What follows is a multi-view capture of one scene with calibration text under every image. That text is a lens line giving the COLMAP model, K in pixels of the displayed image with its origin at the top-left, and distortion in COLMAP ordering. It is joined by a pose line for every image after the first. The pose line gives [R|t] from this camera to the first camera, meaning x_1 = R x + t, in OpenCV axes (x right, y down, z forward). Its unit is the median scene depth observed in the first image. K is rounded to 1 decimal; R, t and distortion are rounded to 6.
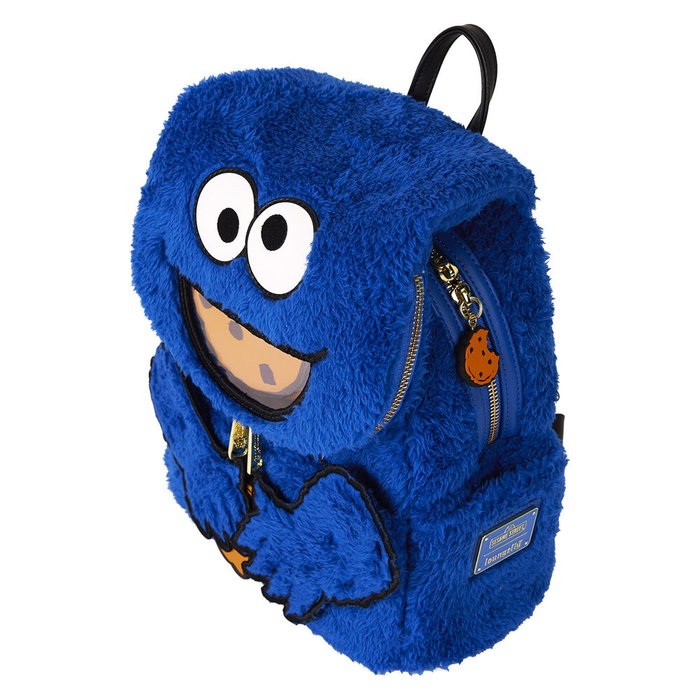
lens RADIAL K [[1421.4, 0, 353.3], [0, 1421.4, 349.7], [0, 0, 1]] dist [0.037769, 0.000000]
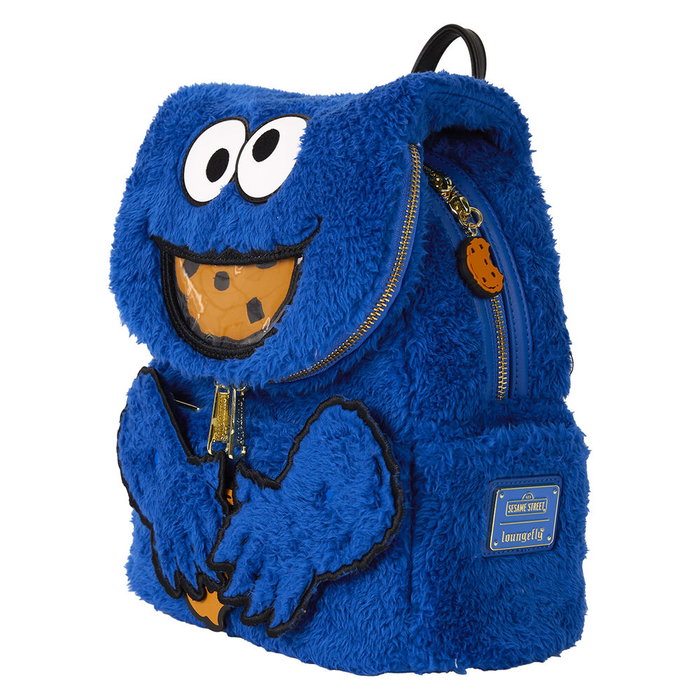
lens RADIAL K [[1762.1, 0, 347.5], [0, 1762.1, 350.1], [0, 0, 1]] dist [0.012386, 0.000000]
pose [[0.999912, -0.006332, 0.011644, -0.013788], [0.011277, 0.867997, -0.496441, 0.613699], [-0.006964, 0.496528, 0.867993, 0.015322]]
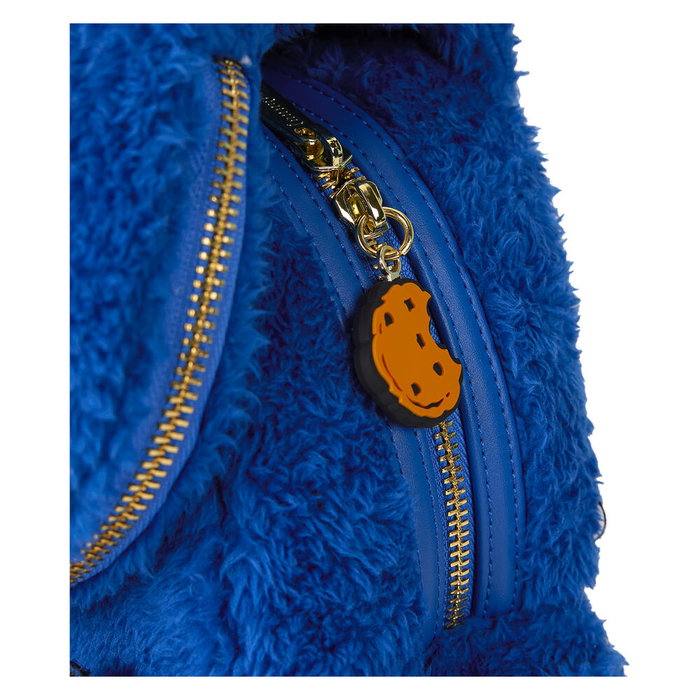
lens RADIAL K [[1163.3, 0, 357.1], [0, 1163.3, 332.1], [0, 0, 1]] dist [-0.048934, 0.000000]
pose [[0.999797, -0.016265, 0.011902, 0.067856], [0.019660, 0.917072, -0.398237, 0.126309], [-0.004438, 0.398390, 0.917205, 0.678836]]
